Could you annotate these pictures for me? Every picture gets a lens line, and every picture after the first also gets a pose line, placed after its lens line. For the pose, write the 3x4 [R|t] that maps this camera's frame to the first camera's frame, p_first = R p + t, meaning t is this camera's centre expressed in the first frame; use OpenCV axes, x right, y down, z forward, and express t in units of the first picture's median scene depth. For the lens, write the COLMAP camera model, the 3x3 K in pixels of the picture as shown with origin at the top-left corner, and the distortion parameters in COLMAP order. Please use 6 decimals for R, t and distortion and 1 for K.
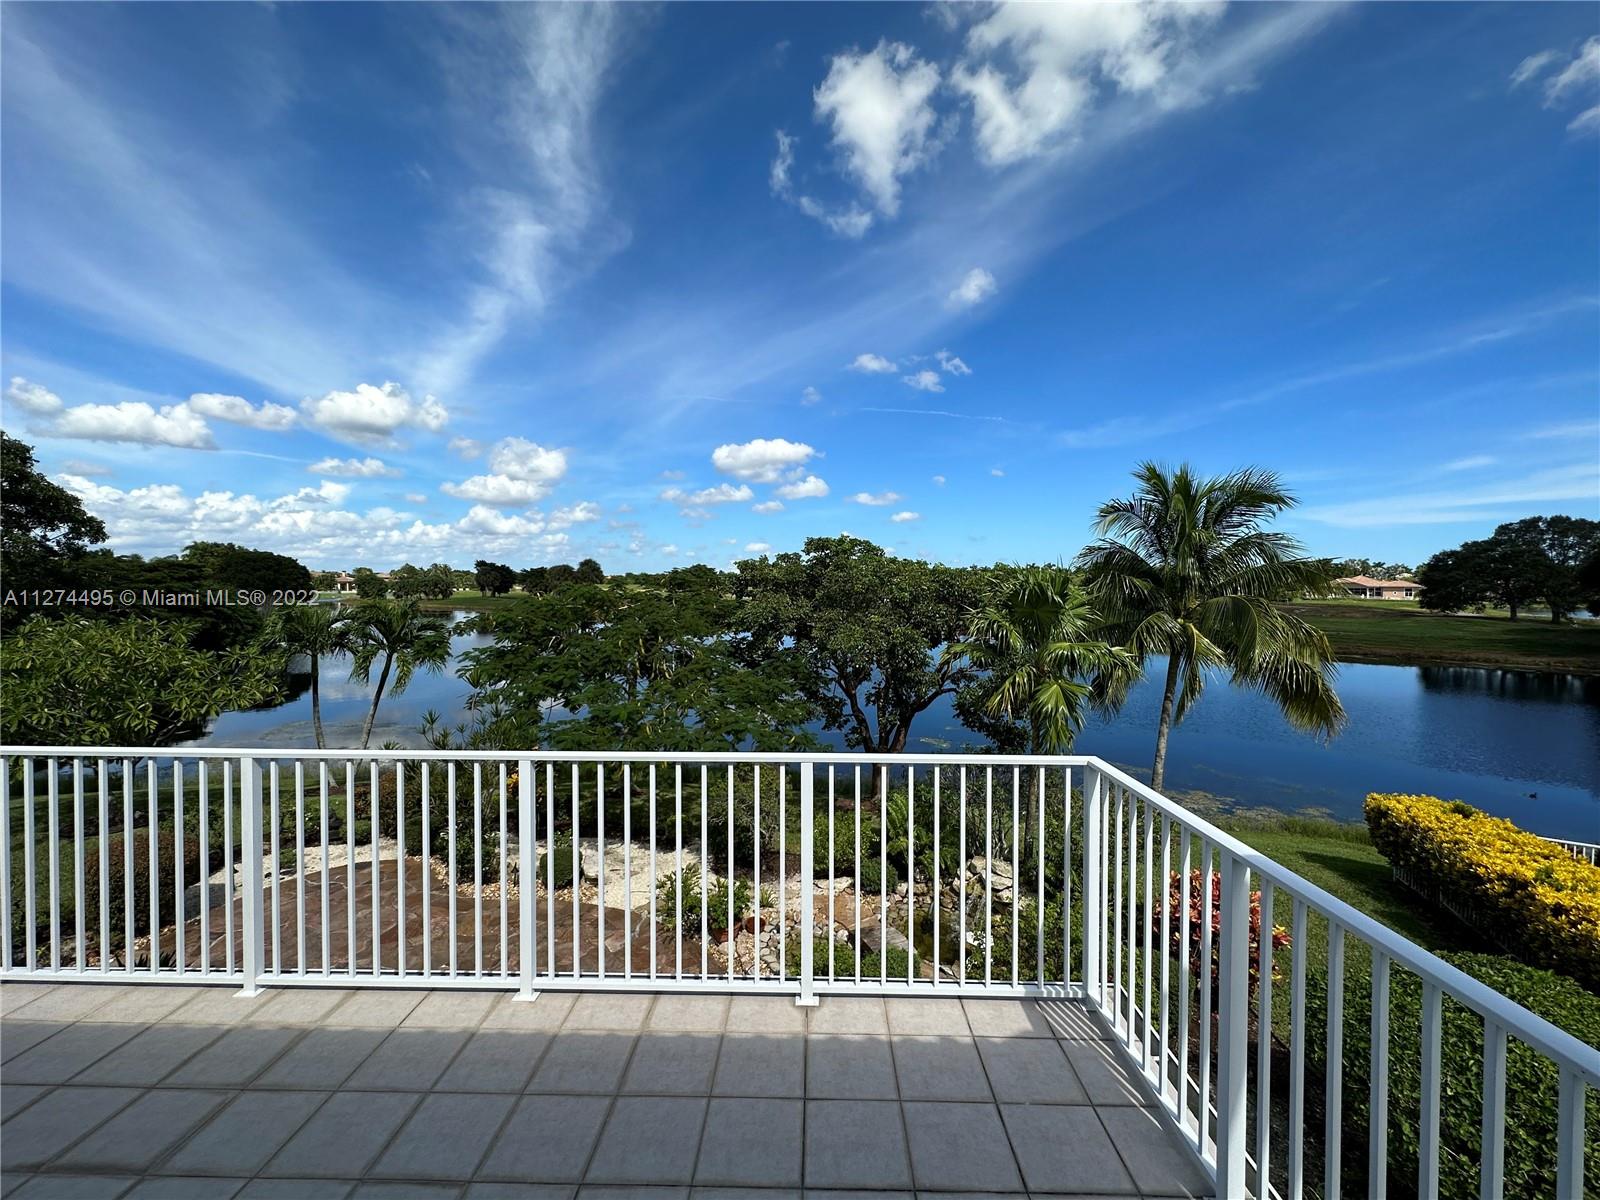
lens RADIAL K [[641.2, 0, 805.4], [0, 641.2, 595.7], [0, 0, 1]] dist [-0.006089, 0.002028]
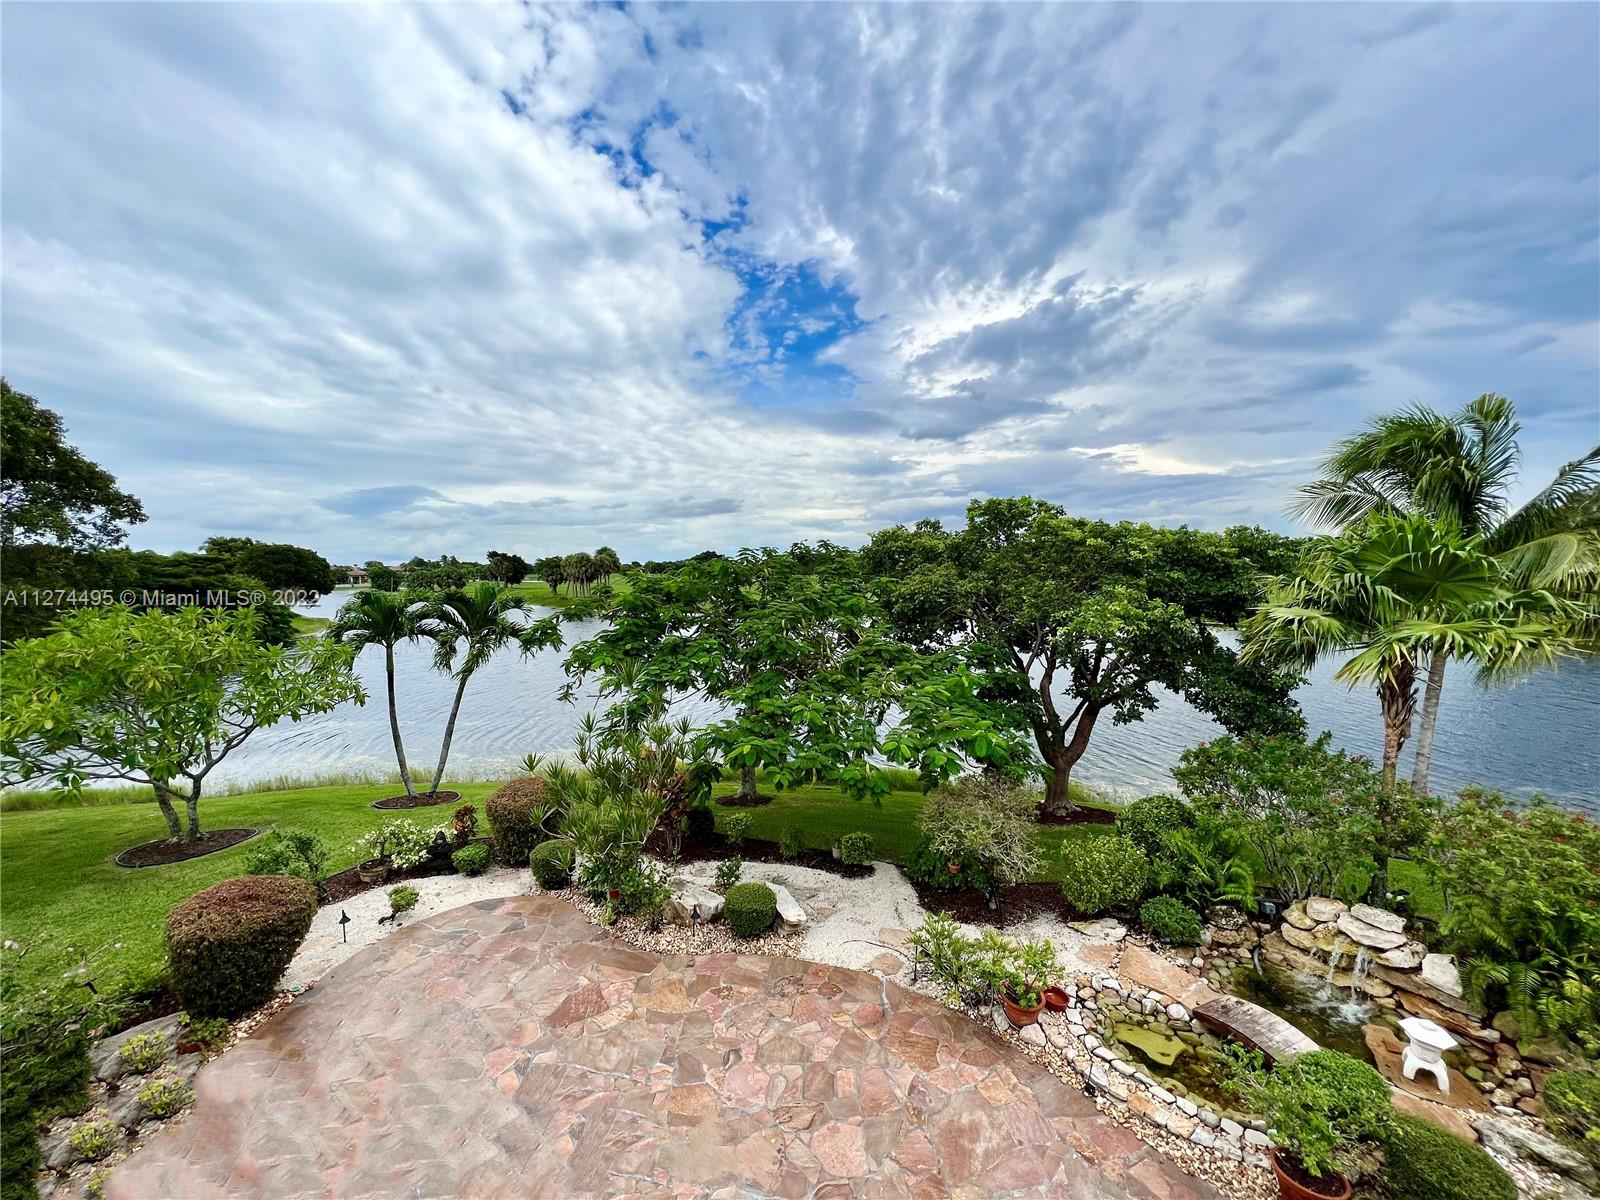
lens RADIAL K [[641.5, 0, 792.4], [0, 641.5, 601.6], [0, 0, 1]] dist [-0.001040, 0.000276]
pose [[0.999515, -0.016949, -0.026138, -0.188602], [0.017727, 0.999398, 0.029830, 0.013722], [0.025616, -0.030279, 0.999213, 0.137931]]
